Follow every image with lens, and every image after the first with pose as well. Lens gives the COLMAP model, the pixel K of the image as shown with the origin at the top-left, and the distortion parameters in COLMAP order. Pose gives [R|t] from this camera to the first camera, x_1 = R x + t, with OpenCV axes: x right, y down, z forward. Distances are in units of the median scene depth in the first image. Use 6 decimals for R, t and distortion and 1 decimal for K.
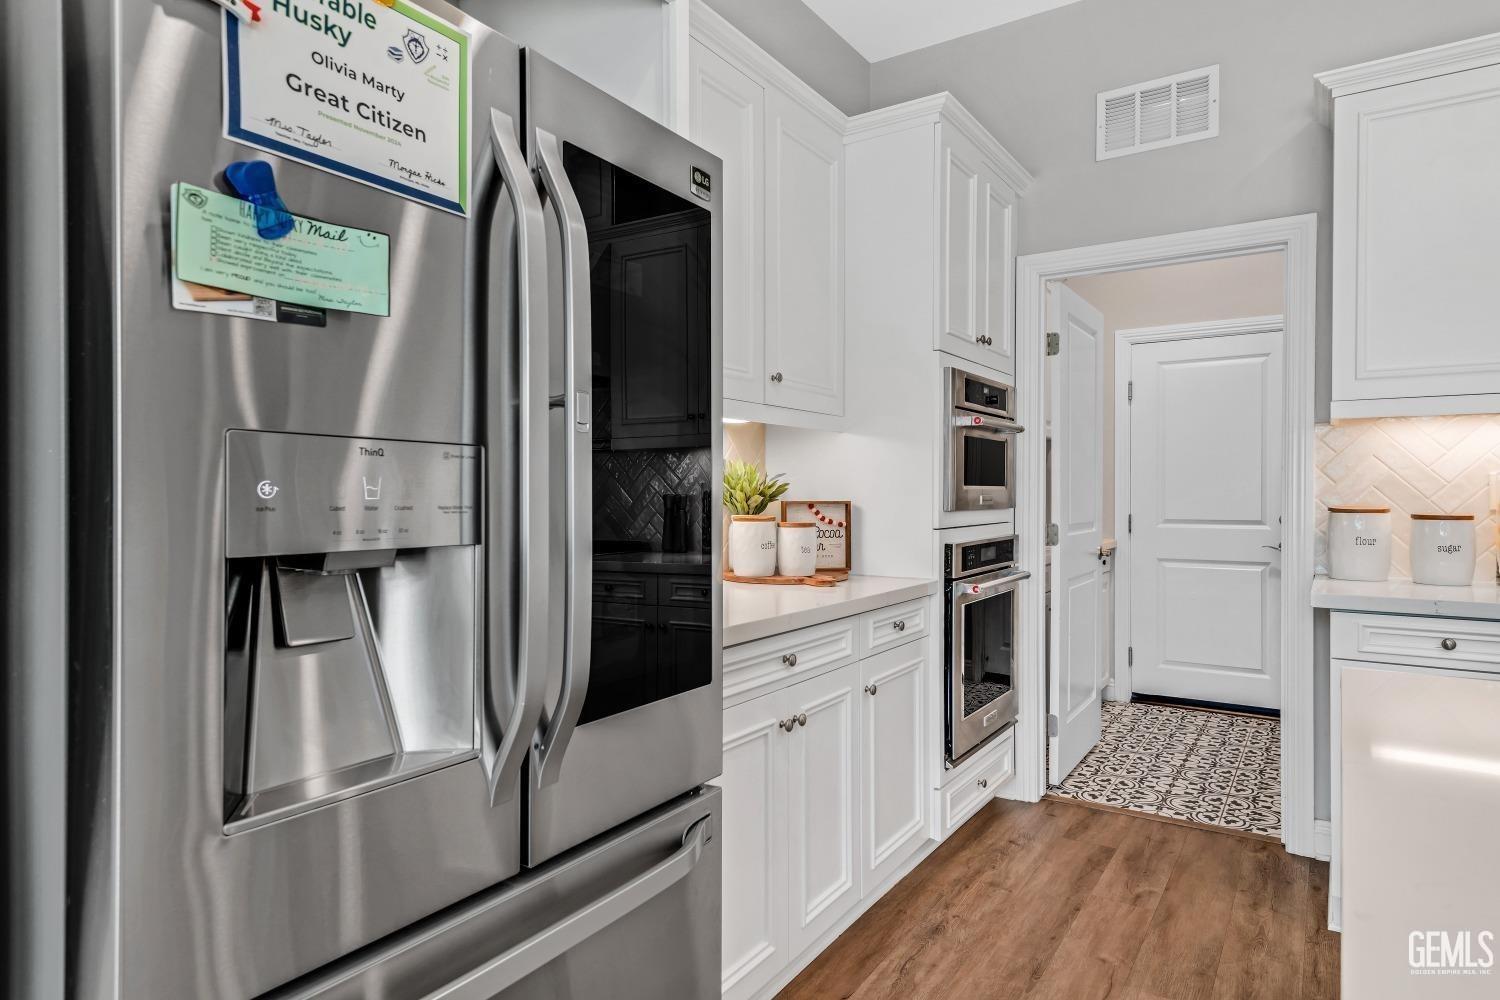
lens RADIAL K [[882.3, 0, 750.0], [0, 882.3, 500.0], [0, 0, 1]] dist [0.025484, -0.001600]
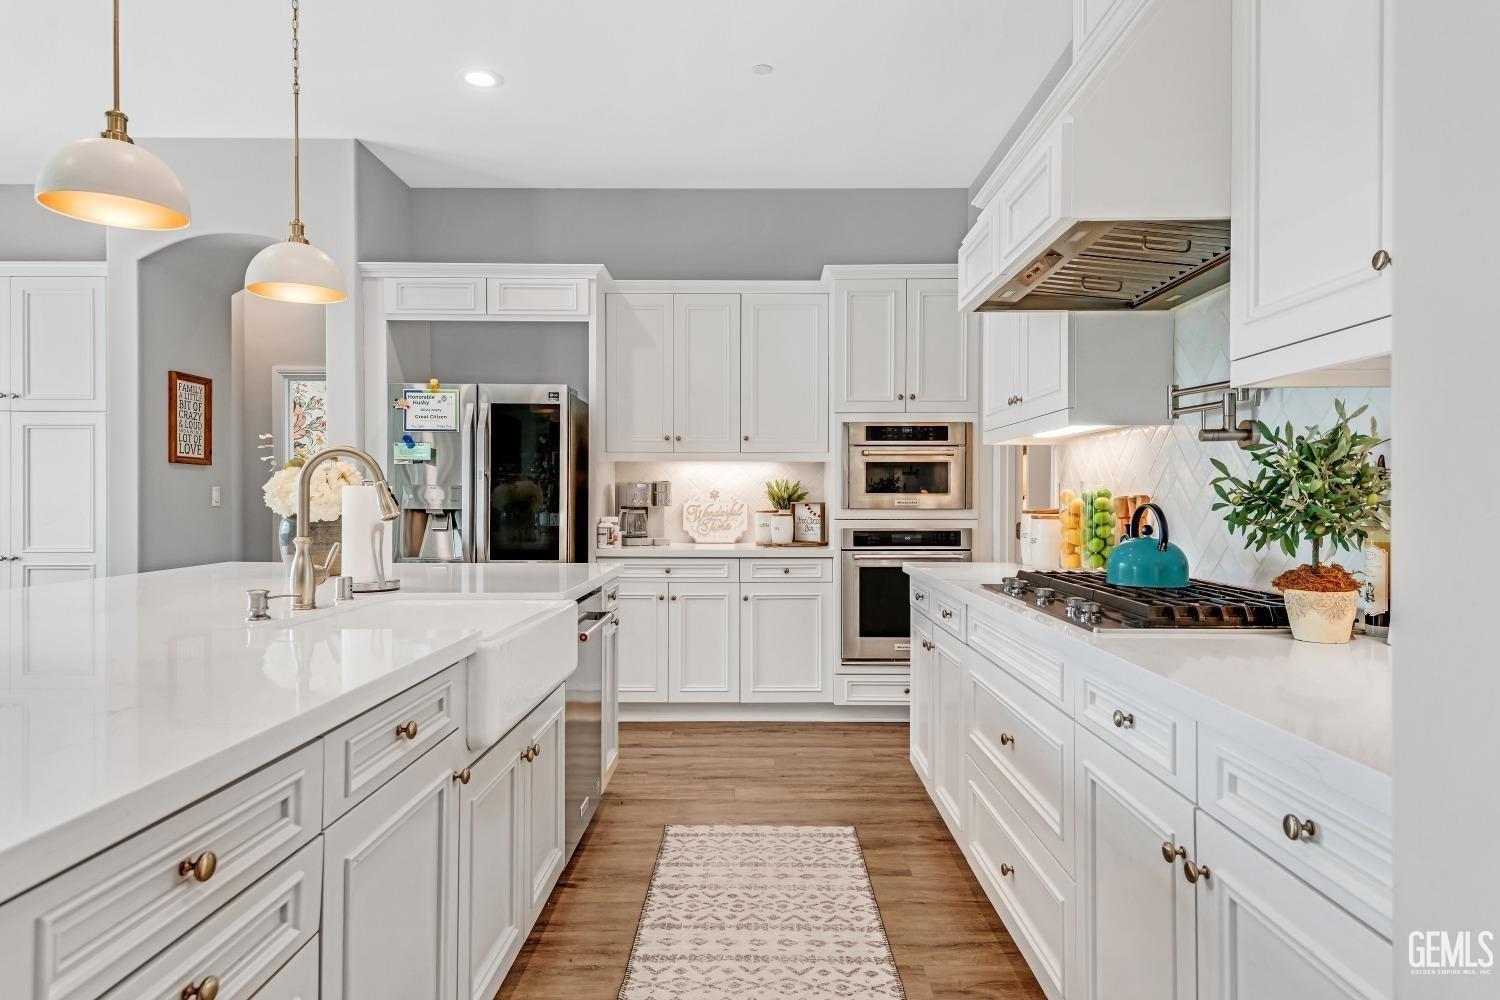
lens RADIAL K [[882.3, 0, 750.0], [0, 882.3, 500.0], [0, 0, 1]] dist [0.025484, -0.001600]
pose [[0.545336, 0.002803, -0.838213, 1.513301], [-0.009229, 0.999954, -0.002660, 0.002186], [0.838167, 0.009186, 0.545337, -0.052557]]
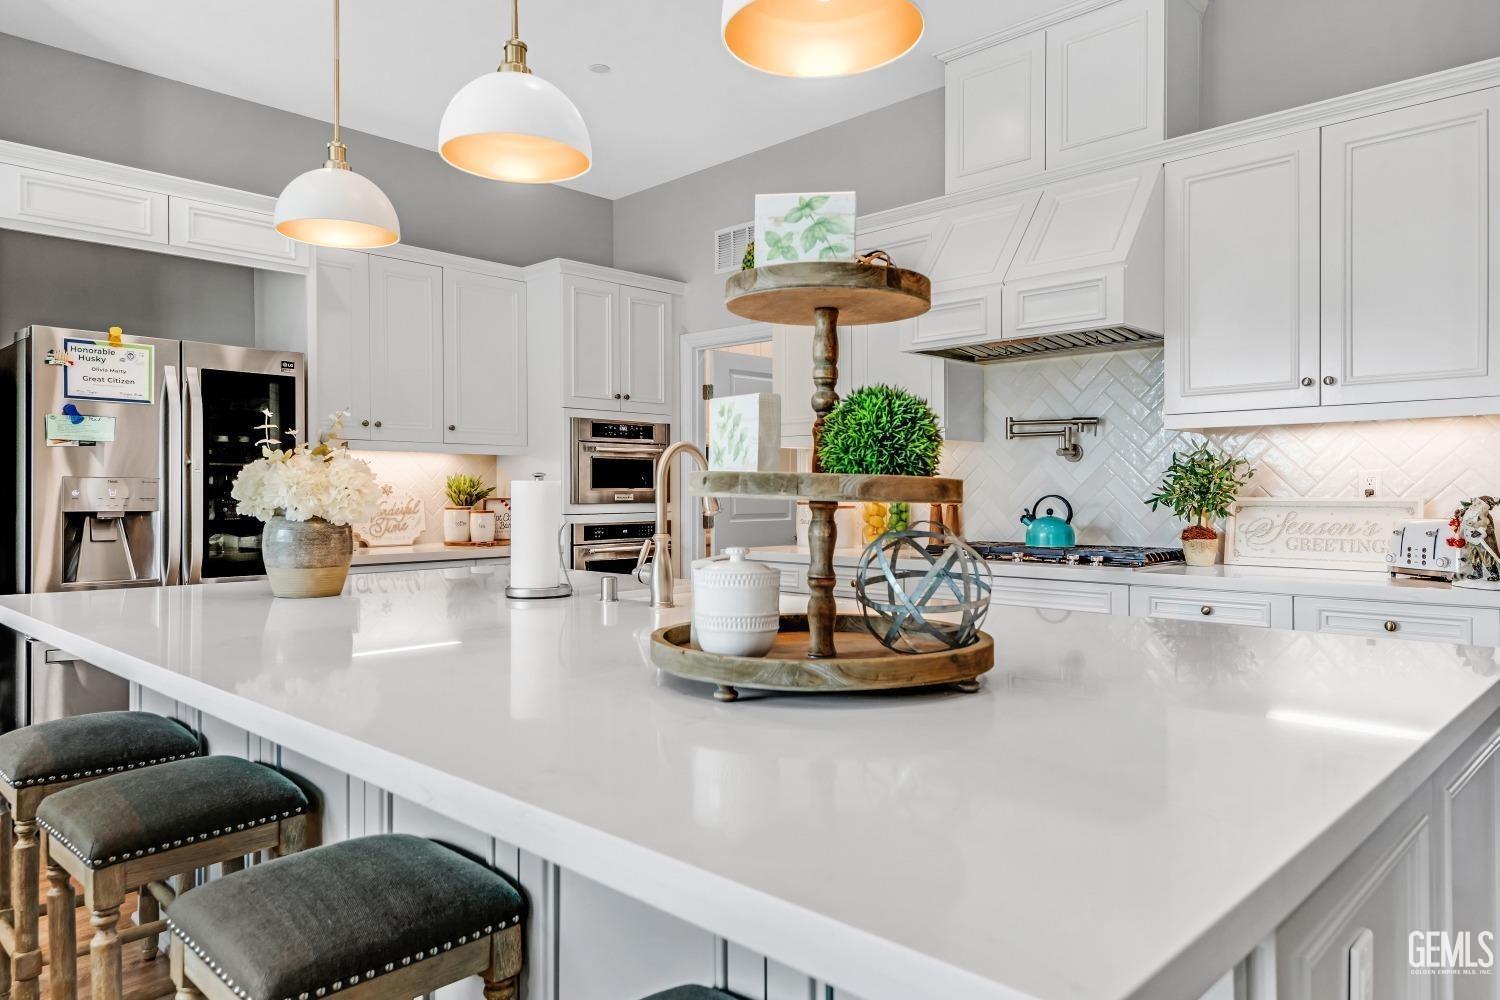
lens RADIAL K [[971.6, 0, 743.1], [0, 971.6, 496.2], [0, 0, 1]] dist [0.006824, 0.001384]
pose [[0.981902, -0.001598, -0.189382, 0.880695], [0.000675, 0.999988, -0.004939, 0.007131], [0.189387, 0.004722, 0.981891, -0.728852]]
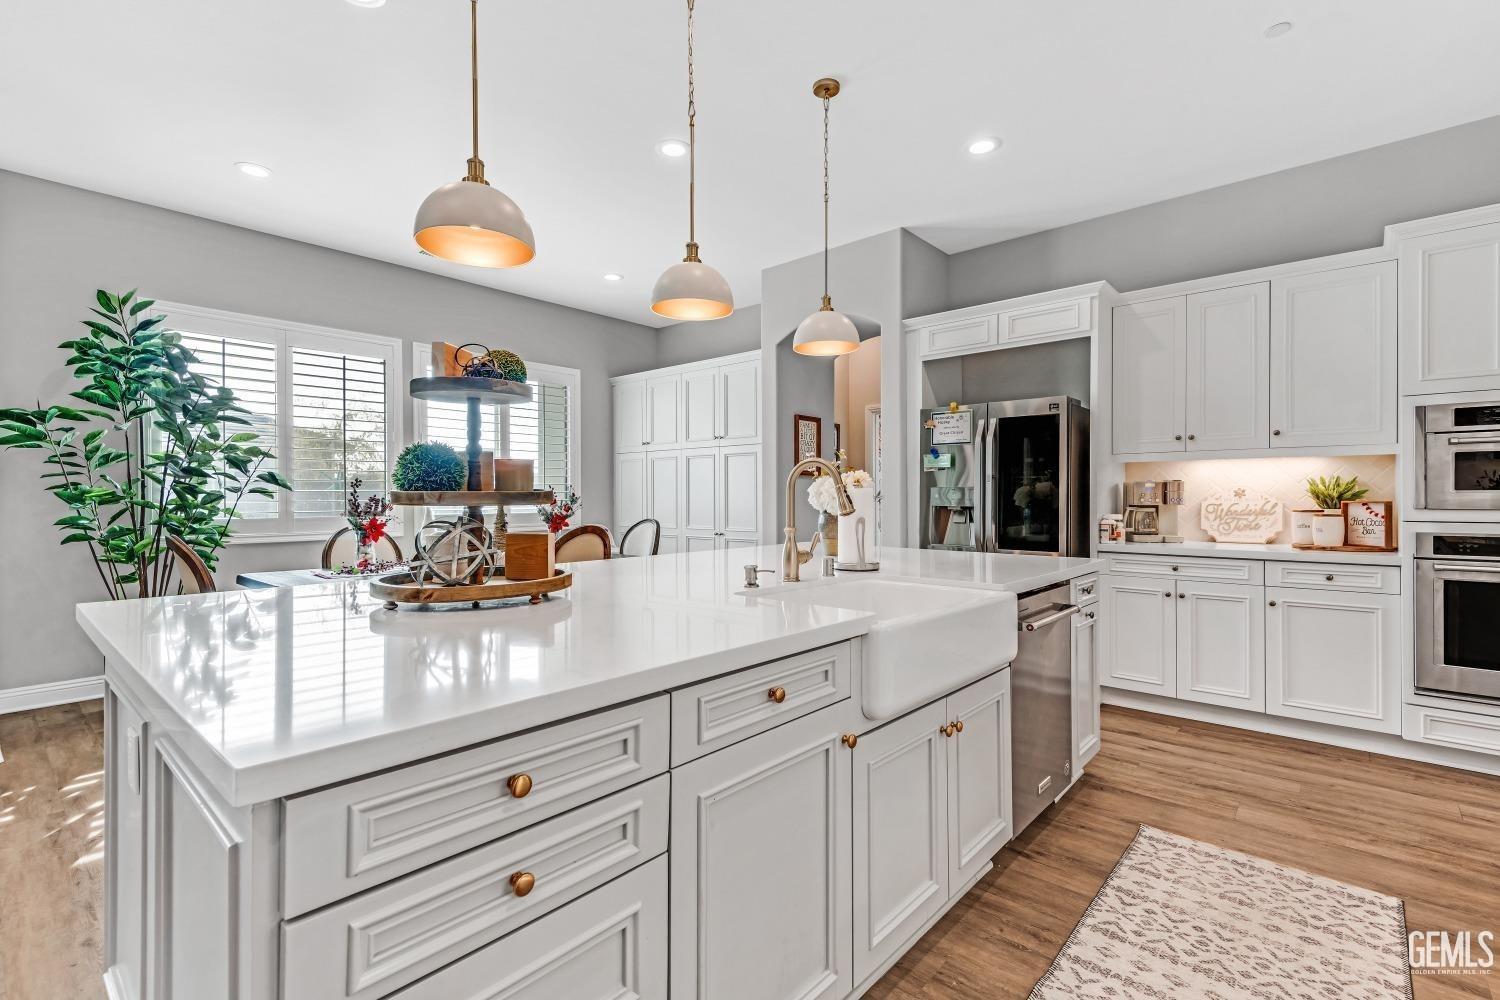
lens RADIAL K [[674.2, 0, 754.5], [0, 674.2, 499.6], [0, 0, 1]] dist [0.025900, -0.013524]
pose [[-0.138618, 0.003373, -0.990340, 1.434266], [-0.007008, 0.999966, 0.004387, 0.000723], [0.990321, 0.007548, -0.138590, 0.108204]]
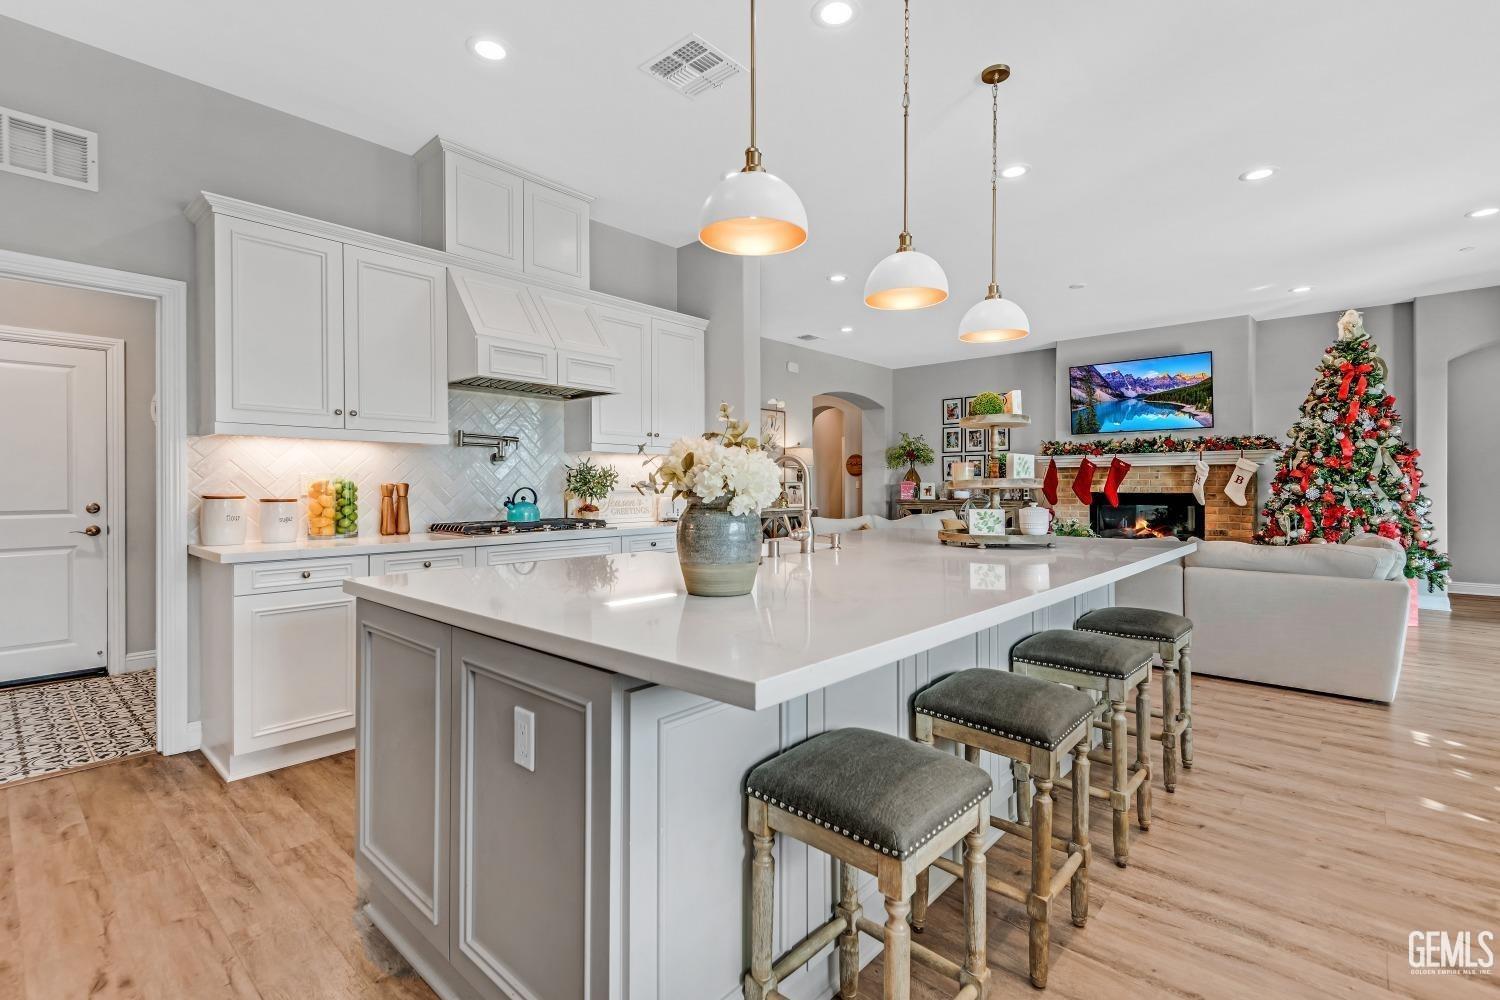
lens RADIAL K [[688.8, 0, 755.9], [0, 688.8, 488.7], [0, 0, 1]] dist [0.030856, -0.018234]
pose [[0.144267, -0.003759, 0.989532, -0.308885], [0.010241, 0.999945, 0.002305, 0.003780], [-0.989486, 0.009801, 0.144298, -0.022890]]
